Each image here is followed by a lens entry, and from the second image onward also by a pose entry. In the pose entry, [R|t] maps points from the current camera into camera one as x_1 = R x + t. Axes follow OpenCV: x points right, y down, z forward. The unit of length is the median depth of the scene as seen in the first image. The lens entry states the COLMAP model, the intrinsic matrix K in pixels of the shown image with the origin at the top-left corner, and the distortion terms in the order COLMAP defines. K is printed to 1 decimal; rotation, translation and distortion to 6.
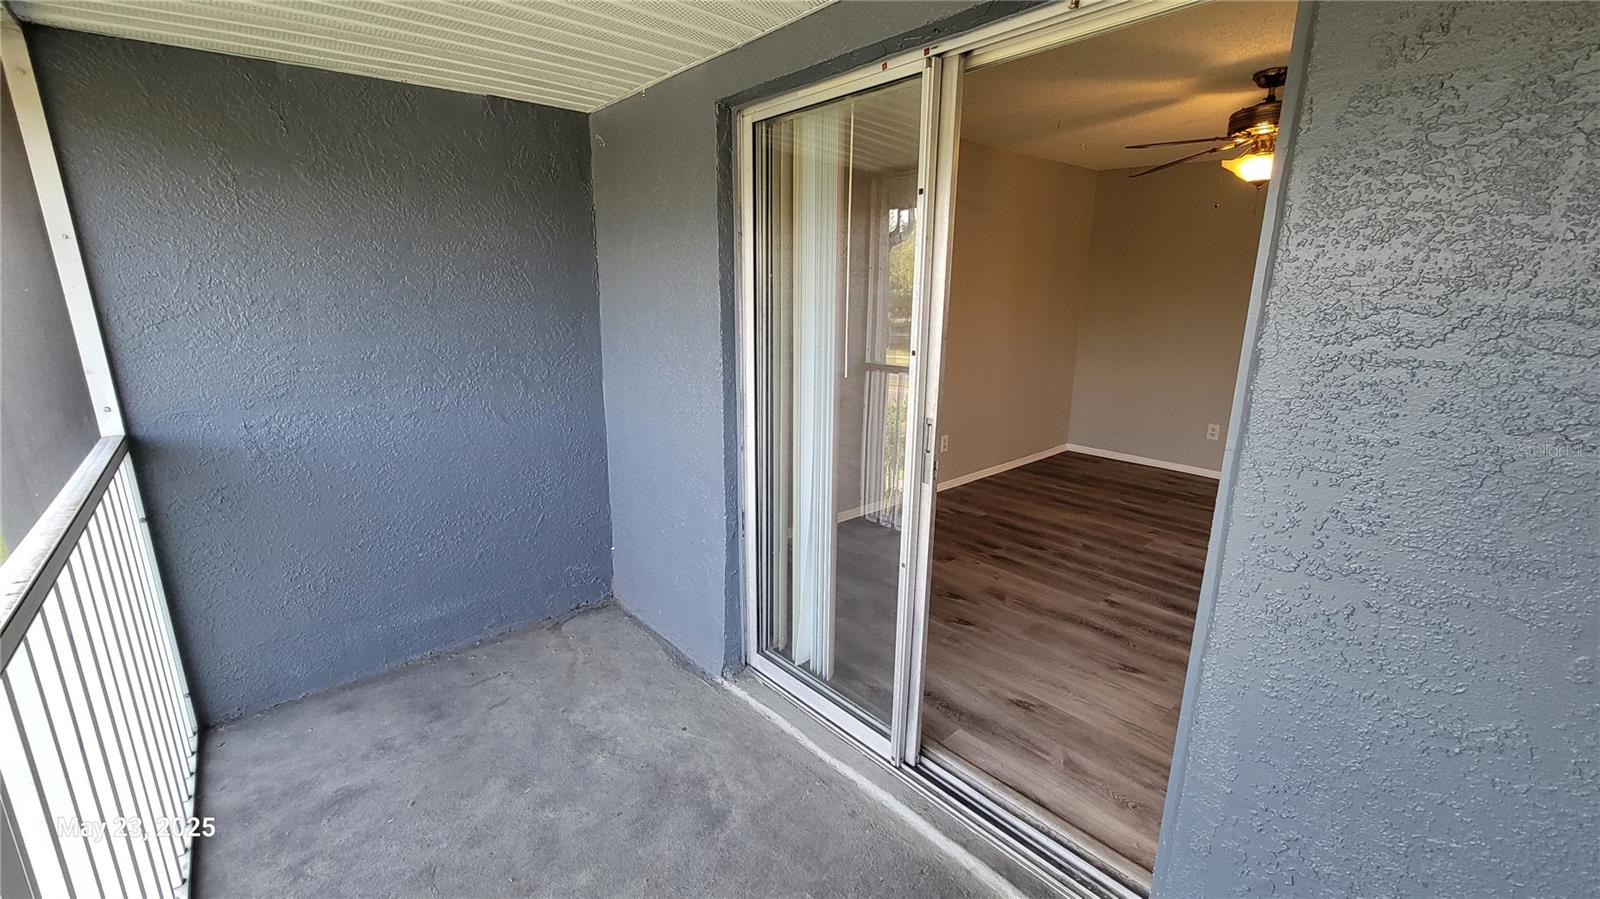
lens RADIAL K [[648.8, 0, 801.9], [0, 648.8, 449.8], [0, 0, 1]] dist [0.000447, 0.000032]
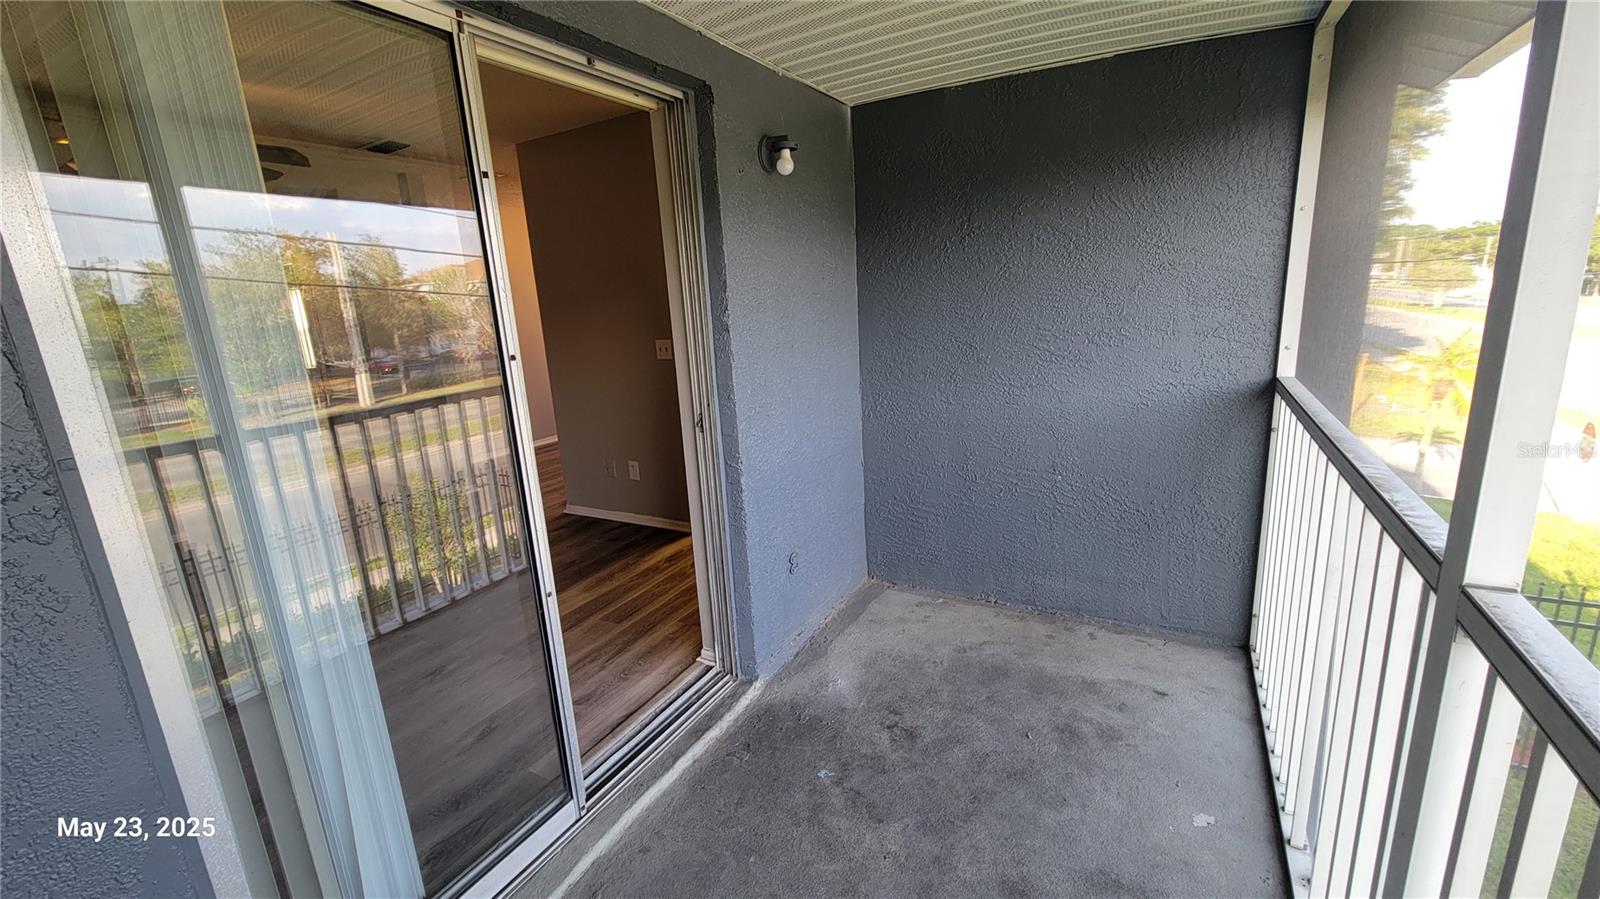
lens RADIAL K [[648.8, 0, 802.8], [0, 648.8, 445.2], [0, 0, 1]] dist [0.000447, 0.000032]
pose [[-0.333975, -0.206489, 0.919687, -0.770032], [0.271824, 0.913158, 0.303733, -0.194117], [-0.902537, 0.351432, -0.248843, 0.873008]]
